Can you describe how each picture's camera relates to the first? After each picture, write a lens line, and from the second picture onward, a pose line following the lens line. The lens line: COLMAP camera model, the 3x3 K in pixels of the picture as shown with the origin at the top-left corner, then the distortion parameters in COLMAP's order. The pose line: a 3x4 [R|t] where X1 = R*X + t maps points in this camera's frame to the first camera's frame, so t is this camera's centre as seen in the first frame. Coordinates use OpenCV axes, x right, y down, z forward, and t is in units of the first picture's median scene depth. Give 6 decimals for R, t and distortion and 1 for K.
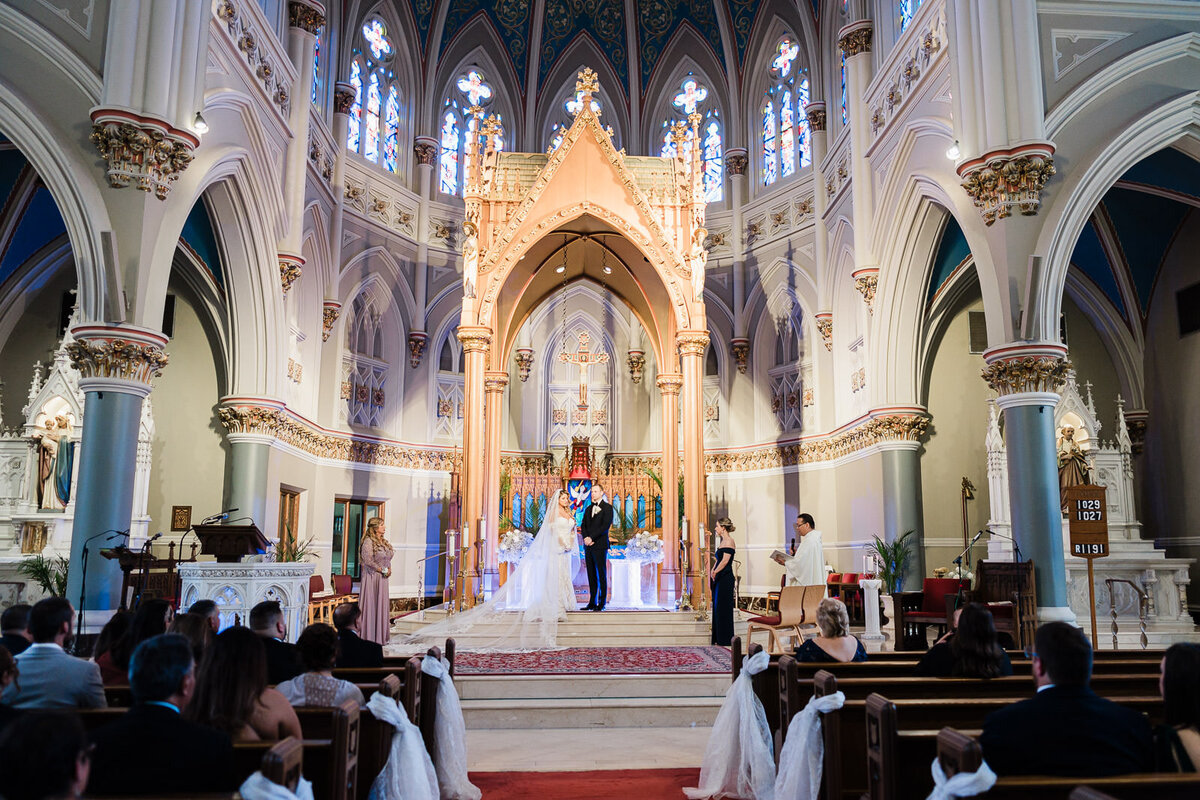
lens RADIAL K [[819.5, 0, 639.6], [0, 819.5, 441.7], [0, 0, 1]] dist [-0.000782, 0.001143]
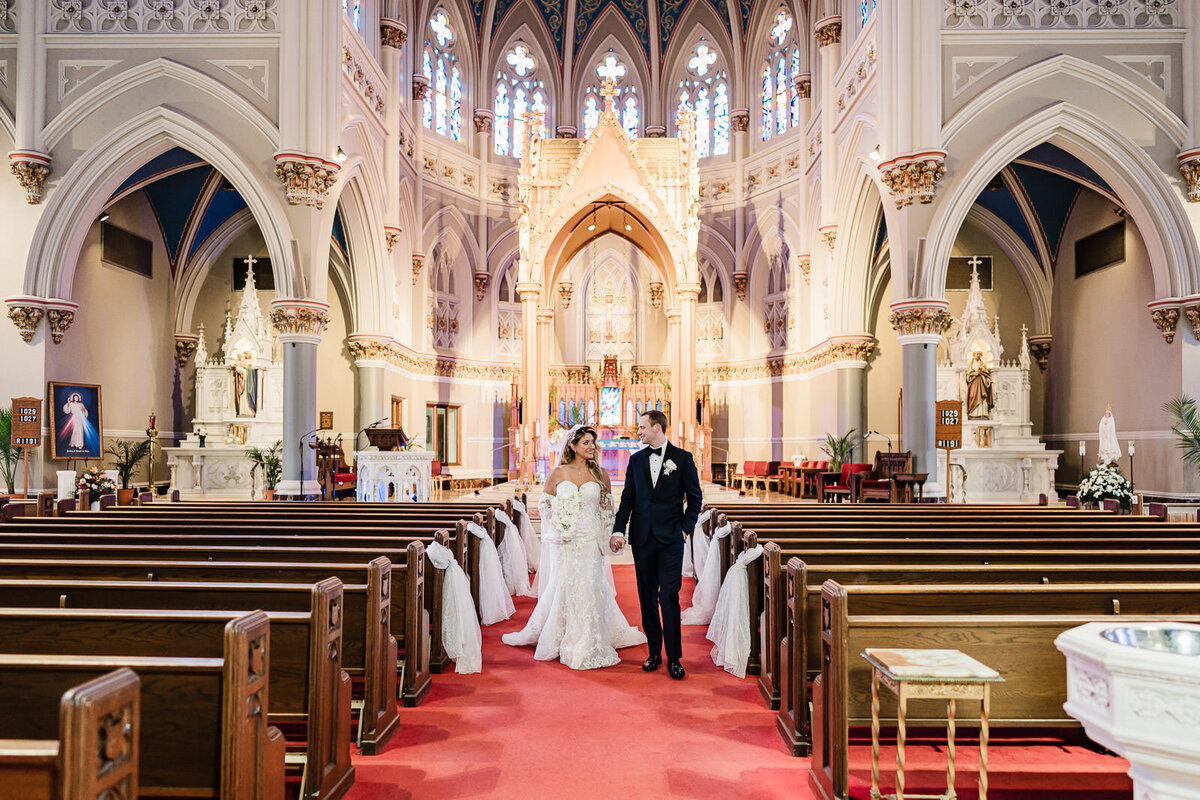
lens RADIAL K [[819.5, 0, 639.6], [0, 819.5, 441.7], [0, 0, 1]] dist [-0.000782, 0.001143]
pose [[0.998386, 0.001789, -0.056756, 0.052474], [0.005765, 0.991144, 0.132669, -0.046359], [0.056491, -0.132782, 0.989534, -0.317593]]
